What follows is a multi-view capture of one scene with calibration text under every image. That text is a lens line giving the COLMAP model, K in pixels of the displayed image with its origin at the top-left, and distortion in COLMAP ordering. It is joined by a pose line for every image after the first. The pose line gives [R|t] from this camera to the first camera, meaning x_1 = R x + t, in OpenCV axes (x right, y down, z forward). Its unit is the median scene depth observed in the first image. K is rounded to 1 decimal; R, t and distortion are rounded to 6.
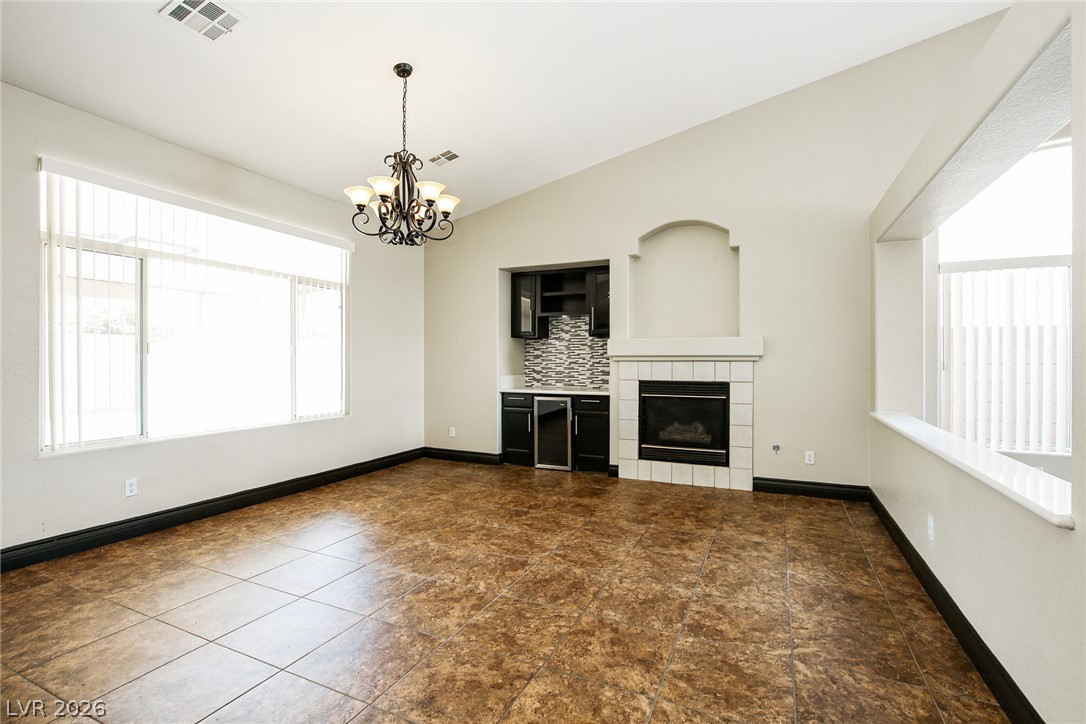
lens RADIAL K [[502.5, 0, 554.2], [0, 502.5, 356.9], [0, 0, 1]] dist [-0.002627, 0.003834]
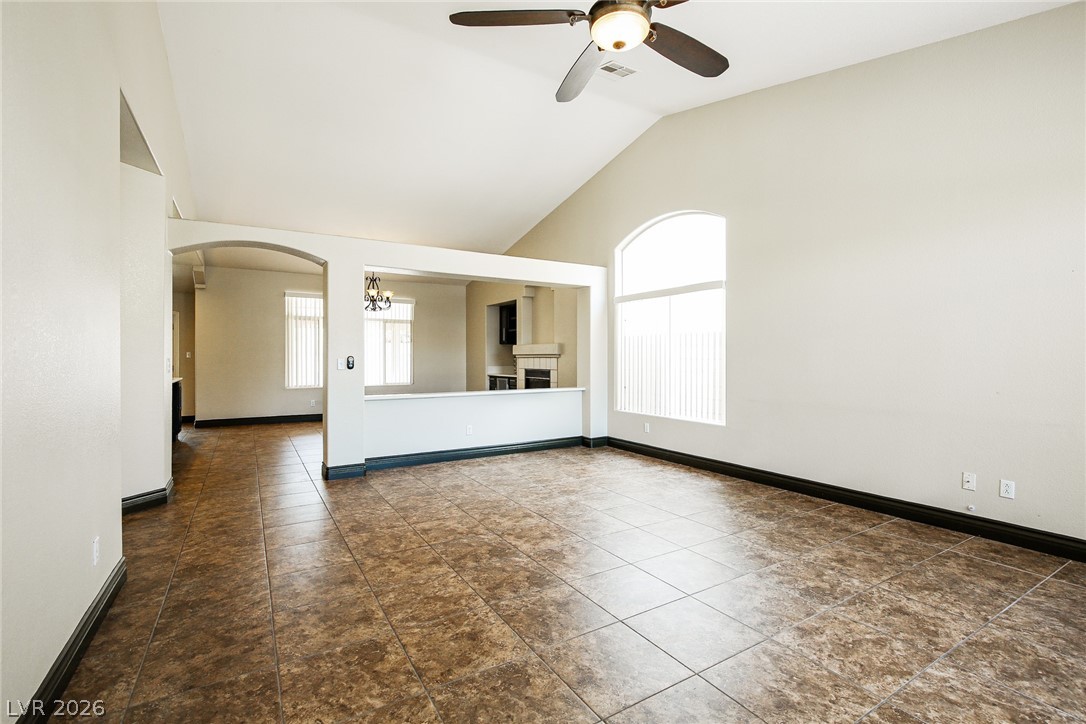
lens RADIAL K [[502.5, 0, 550.3], [0, 502.5, 363.8], [0, 0, 1]] dist [-0.002627, 0.003834]
pose [[0.820748, 0.004830, -0.571269, 1.731108], [-0.000160, 0.999966, 0.008225, 0.022588], [0.571290, -0.006659, 0.820721, -0.521310]]
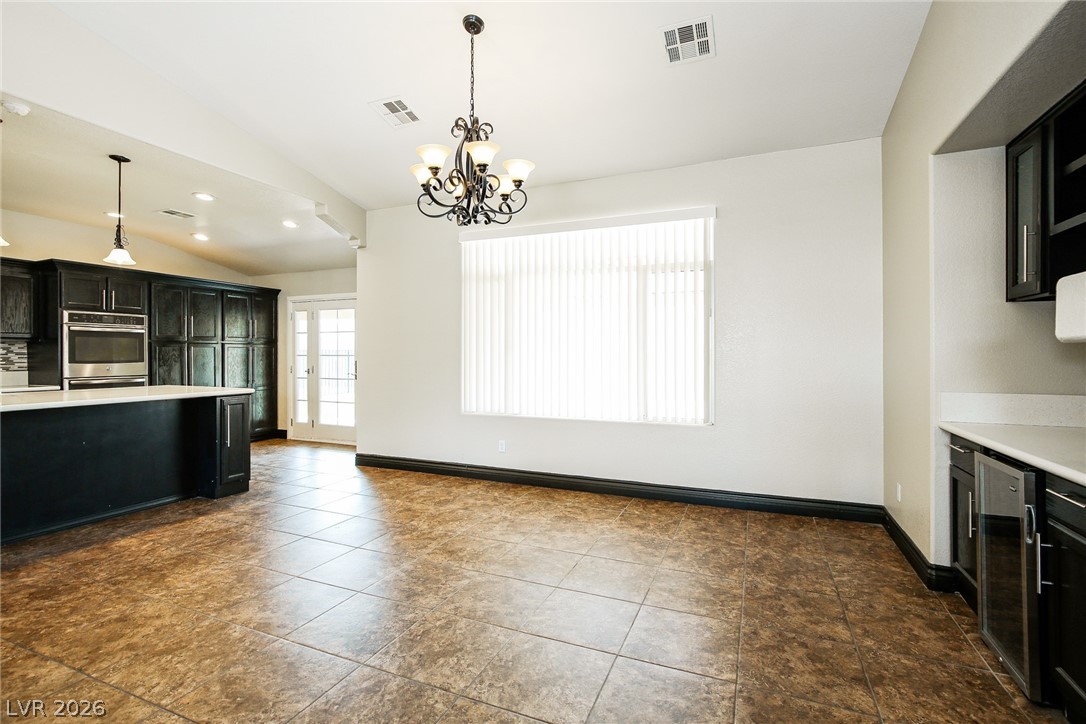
lens RADIAL K [[502.5, 0, 551.0], [0, 502.5, 350.3], [0, 0, 1]] dist [-0.002627, 0.003834]
pose [[0.013850, -0.011095, -0.999843, 0.533008], [0.004536, 0.999929, -0.011034, 0.007810], [0.999894, -0.004383, 0.013900, 1.047614]]
